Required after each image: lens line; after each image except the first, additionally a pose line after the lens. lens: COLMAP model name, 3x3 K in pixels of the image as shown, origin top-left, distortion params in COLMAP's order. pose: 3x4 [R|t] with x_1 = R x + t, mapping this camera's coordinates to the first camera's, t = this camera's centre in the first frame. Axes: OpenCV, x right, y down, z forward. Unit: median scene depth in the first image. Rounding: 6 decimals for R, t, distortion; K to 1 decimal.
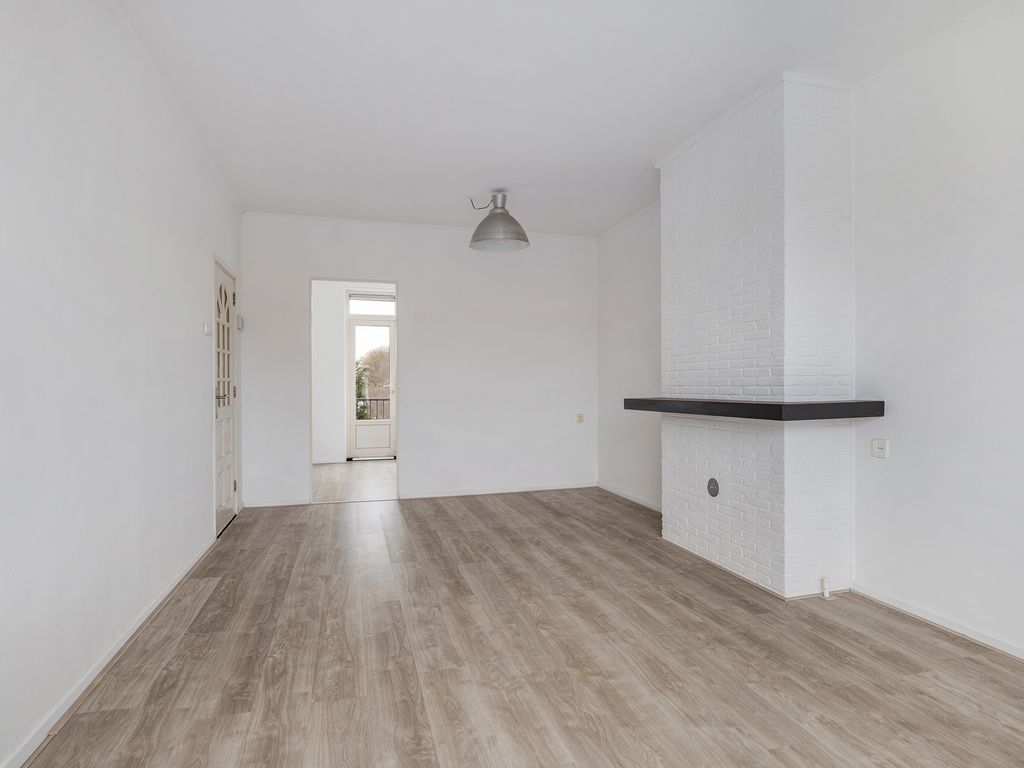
lens RADIAL K [[569.0, 0, 506.0], [0, 569.0, 388.3], [0, 0, 1]] dist [-0.003427, 0.000708]
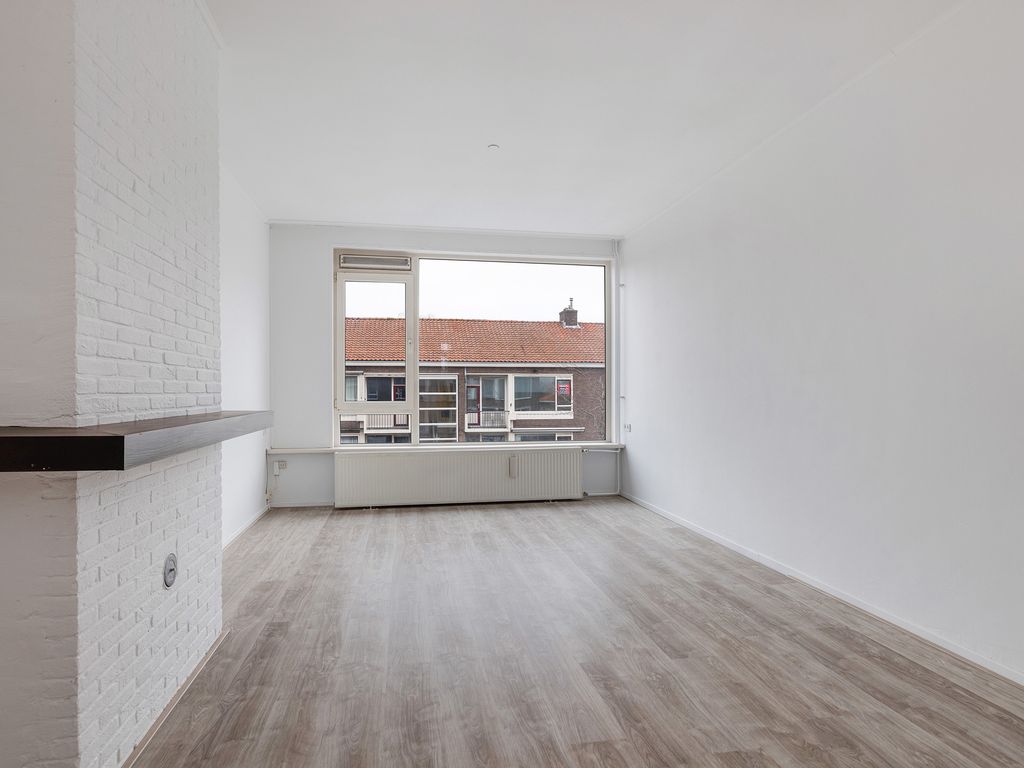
lens RADIAL K [[569.0, 0, 506.0], [0, 569.0, 388.3], [0, 0, 1]] dist [-0.003427, 0.000708]
pose [[-0.995282, 0.005982, 0.096841, -0.035497], [0.005850, 0.999982, -0.001646, -0.007778], [-0.096849, -0.001072, -0.995298, 1.812941]]
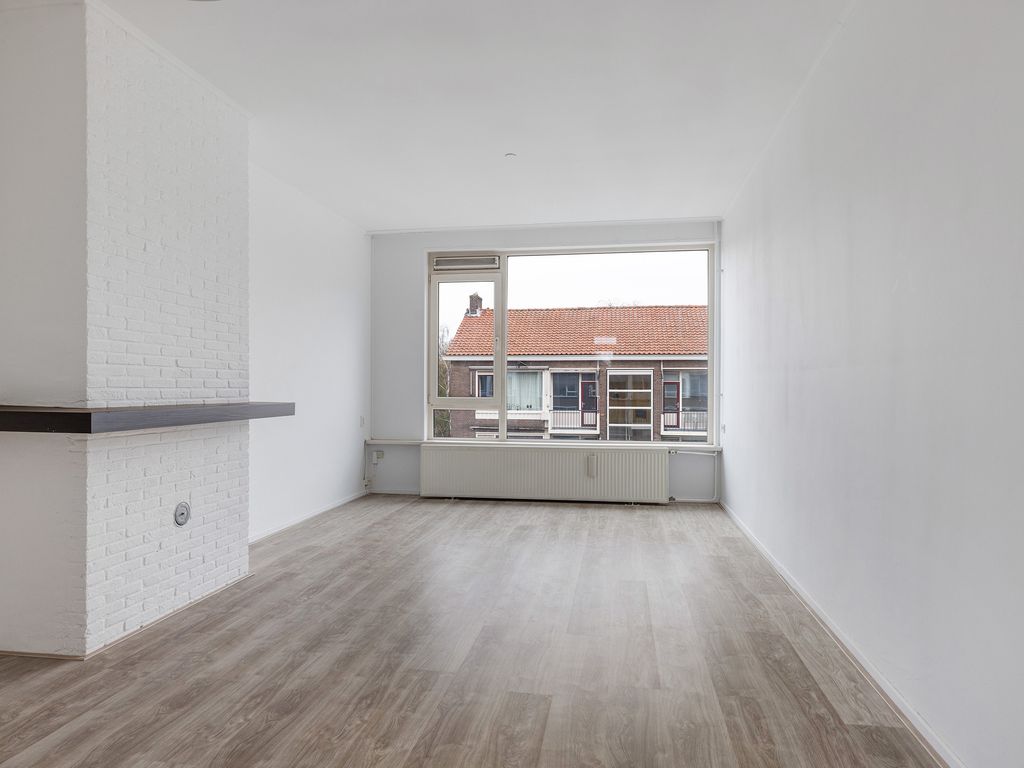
lens RADIAL K [[646.0, 0, 512.0], [0, 646.0, 384.0], [0, 0, 1]] dist [0.010455, 0.001576]
pose [[-0.906767, 0.005333, 0.421599, -0.529302], [0.003713, 0.999982, -0.004664, -0.004493], [-0.421617, -0.002664, -0.906770, 1.928611]]
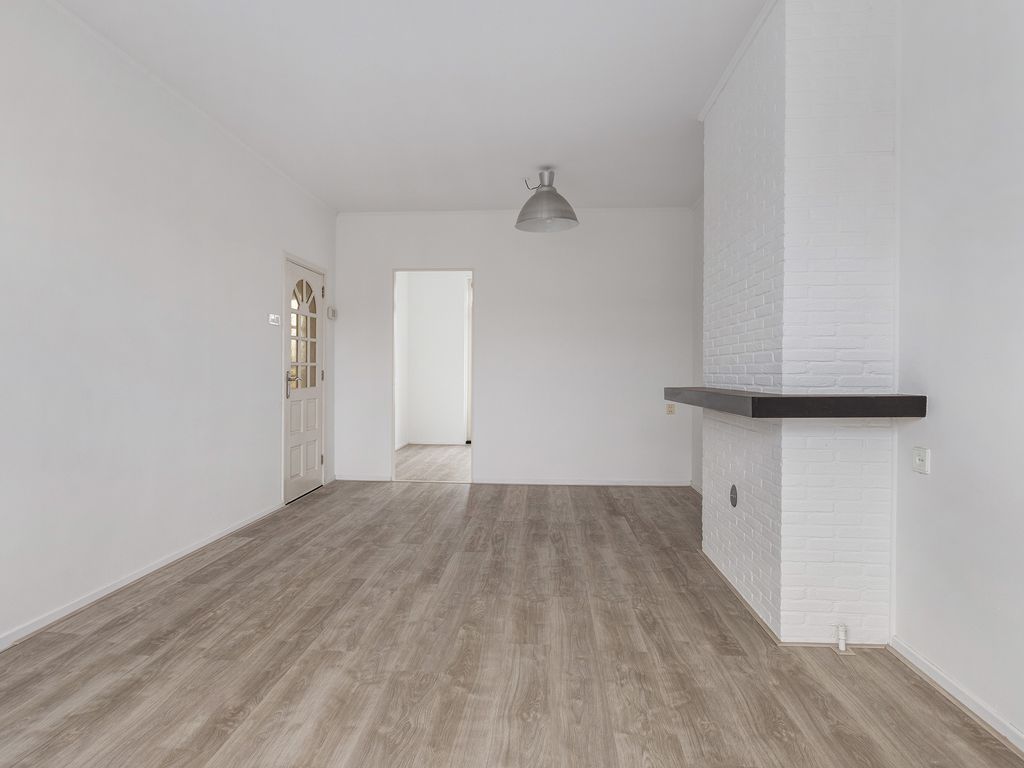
lens RADIAL K [[572.2, 0, 501.5], [0, 572.2, 372.1], [0, 0, 1]] dist [-0.002107, 0.000153]
pose [[0.937279, 0.009296, -0.348456, 0.395305], [-0.011187, 0.999932, -0.003416, 0.000193], [0.348400, 0.007100, 0.937319, 0.113555]]
